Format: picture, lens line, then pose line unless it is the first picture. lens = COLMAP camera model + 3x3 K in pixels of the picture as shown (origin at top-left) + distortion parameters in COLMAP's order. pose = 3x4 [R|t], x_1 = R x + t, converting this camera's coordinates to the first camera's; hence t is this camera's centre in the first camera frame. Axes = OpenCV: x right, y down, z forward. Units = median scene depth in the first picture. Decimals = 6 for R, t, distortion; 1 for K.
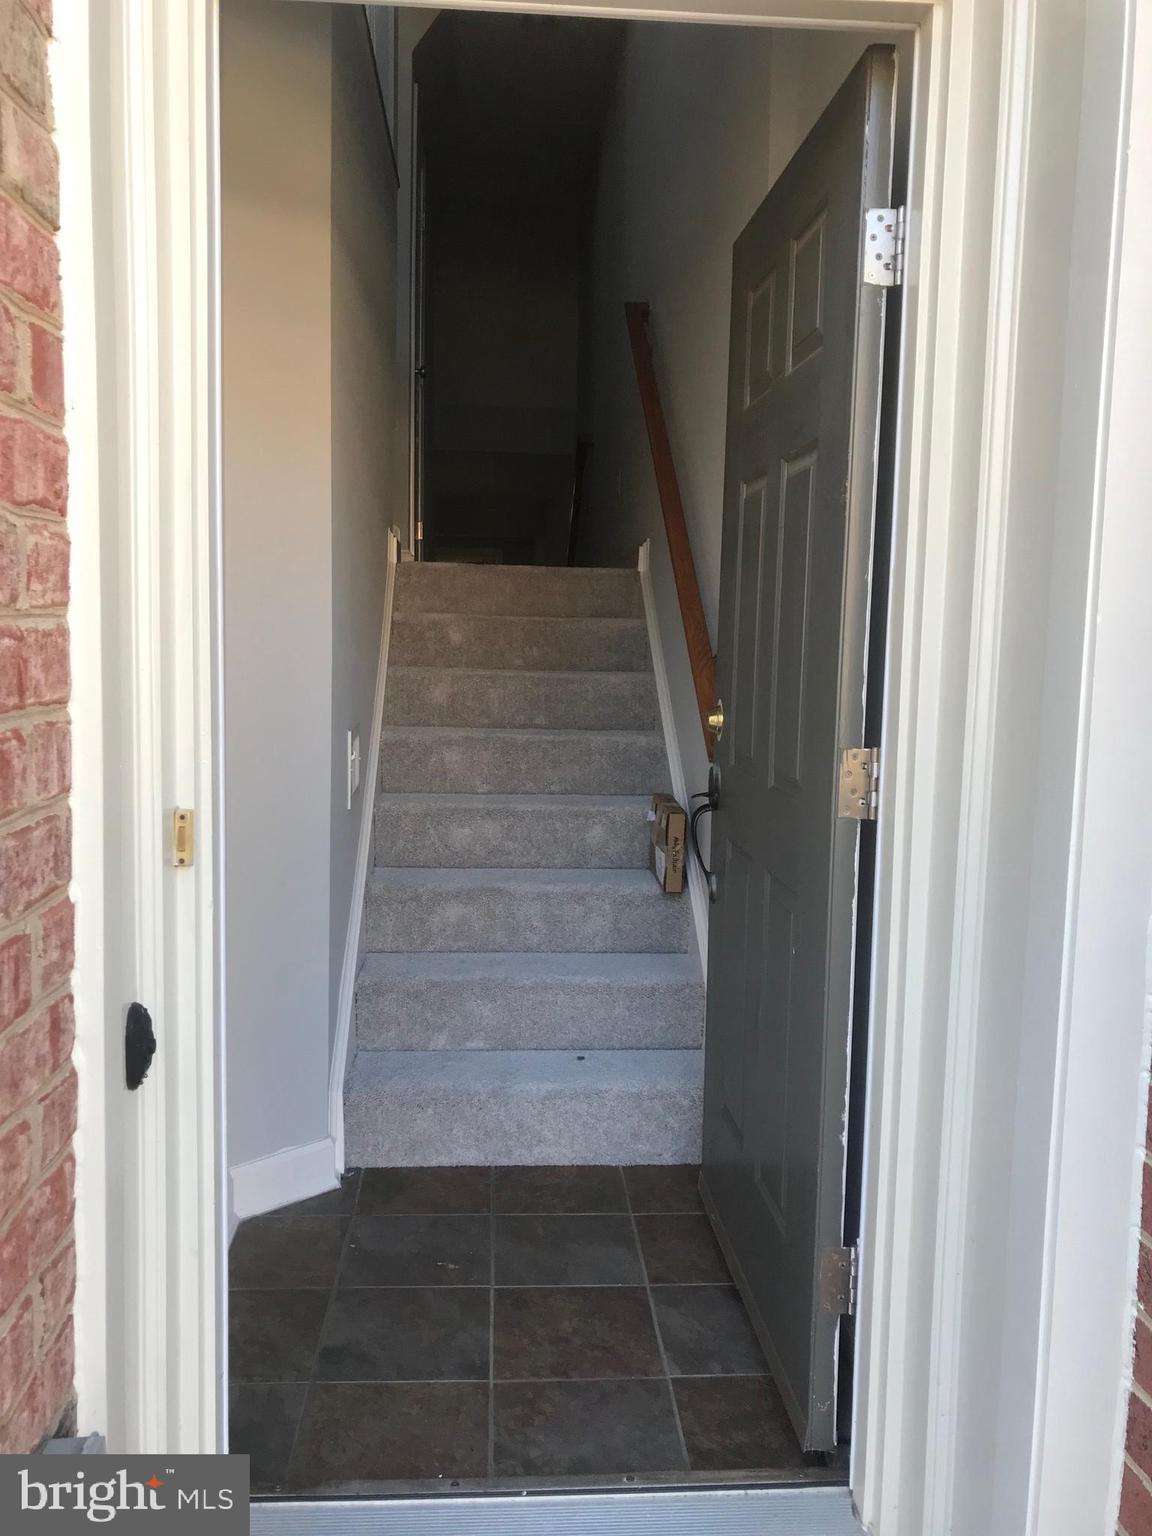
lens RADIAL K [[1290.1, 0, 584.1], [0, 1290.1, 769.4], [0, 0, 1]] dist [0.030605, -0.012038]
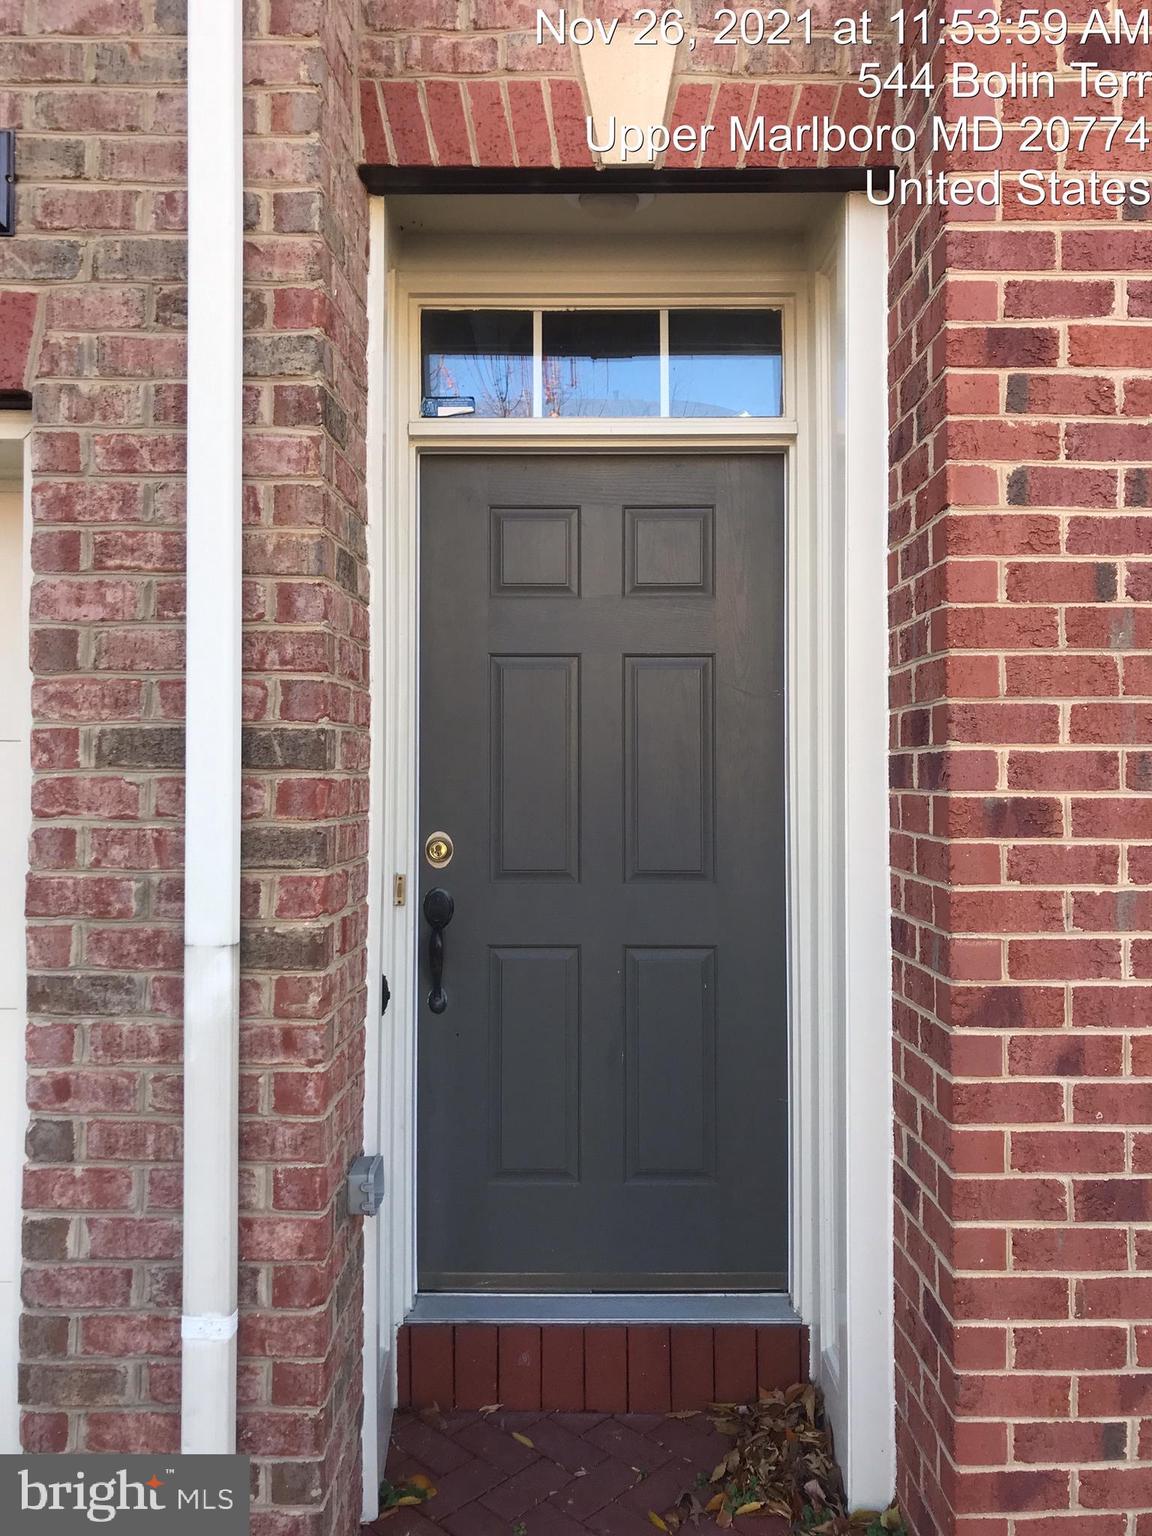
lens RADIAL K [[1290.1, 0, 574.5], [0, 1290.1, 759.3], [0, 0, 1]] dist [0.030605, -0.012038]
pose [[0.996617, -0.020333, -0.079626, 0.093405], [0.010267, 0.992123, -0.124842, 0.101057], [0.081537, 0.123603, 0.988976, -0.849554]]
